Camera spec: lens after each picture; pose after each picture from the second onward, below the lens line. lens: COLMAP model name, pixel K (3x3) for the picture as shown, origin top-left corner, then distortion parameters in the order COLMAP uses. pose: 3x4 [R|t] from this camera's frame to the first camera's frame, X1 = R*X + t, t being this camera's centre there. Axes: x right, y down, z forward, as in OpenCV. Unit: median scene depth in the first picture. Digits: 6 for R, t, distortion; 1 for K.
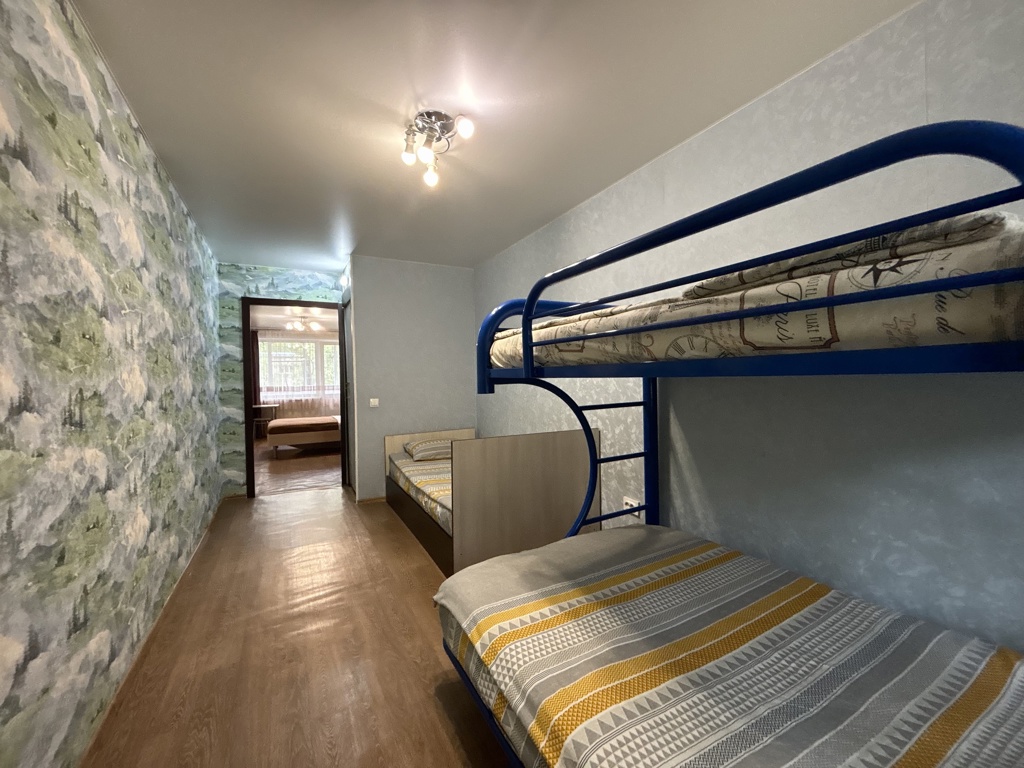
lens RADIAL K [[413.7, 0, 512.0], [0, 413.7, 384.0], [0, 0, 1]] dist [-0.022644, 0.012240]
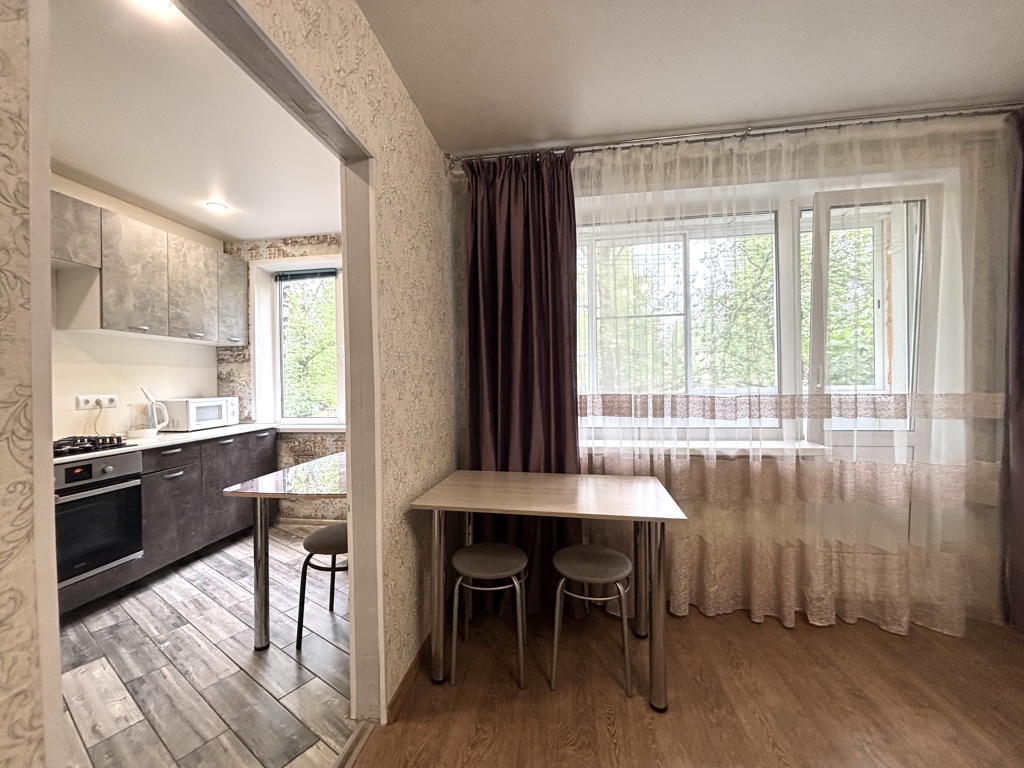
lens RADIAL K [[413.7, 0, 512.0], [0, 413.7, 384.0], [0, 0, 1]] dist [-0.022644, 0.012240]
pose [[0.789865, 0.015544, -0.613084, -0.481643], [-0.012209, 0.999879, 0.009620, -0.000429], [0.613160, -0.000113, 0.789959, 0.762549]]
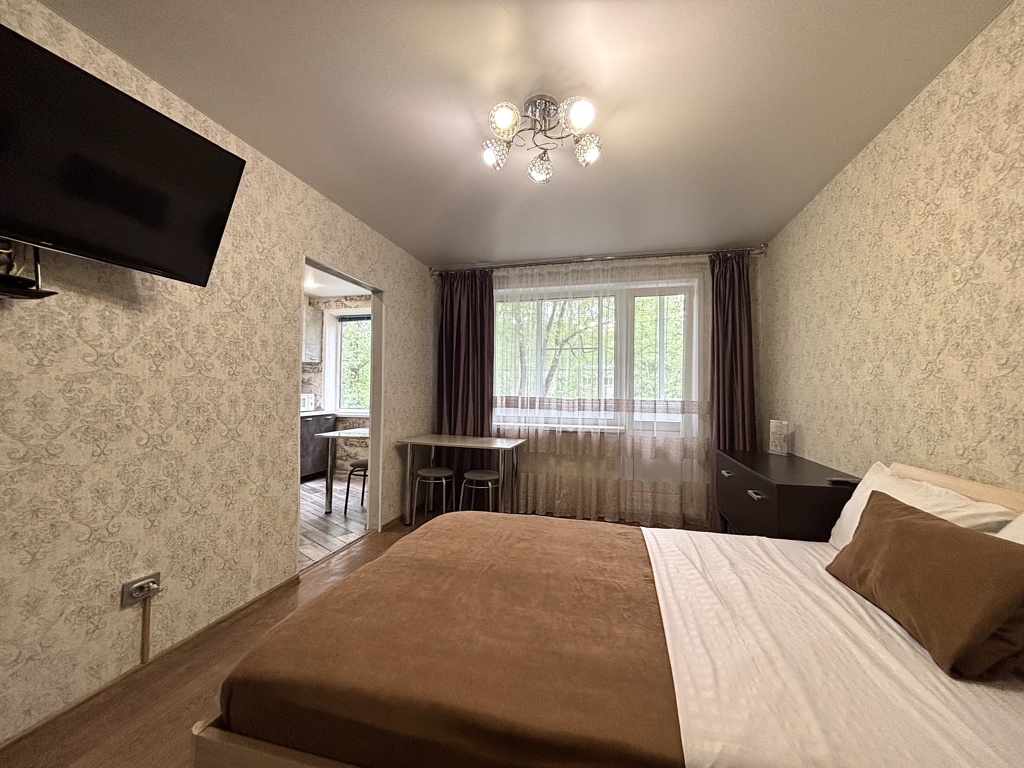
lens RADIAL K [[407.4, 0, 512.0], [0, 407.4, 384.0], [0, 0, 1]] dist [0.001177, -0.000089]
pose [[0.723830, 0.019791, -0.689695, -0.285288], [-0.041305, 0.999039, -0.014682, 0.000036], [0.688741, 0.039115, 0.723952, 0.671329]]
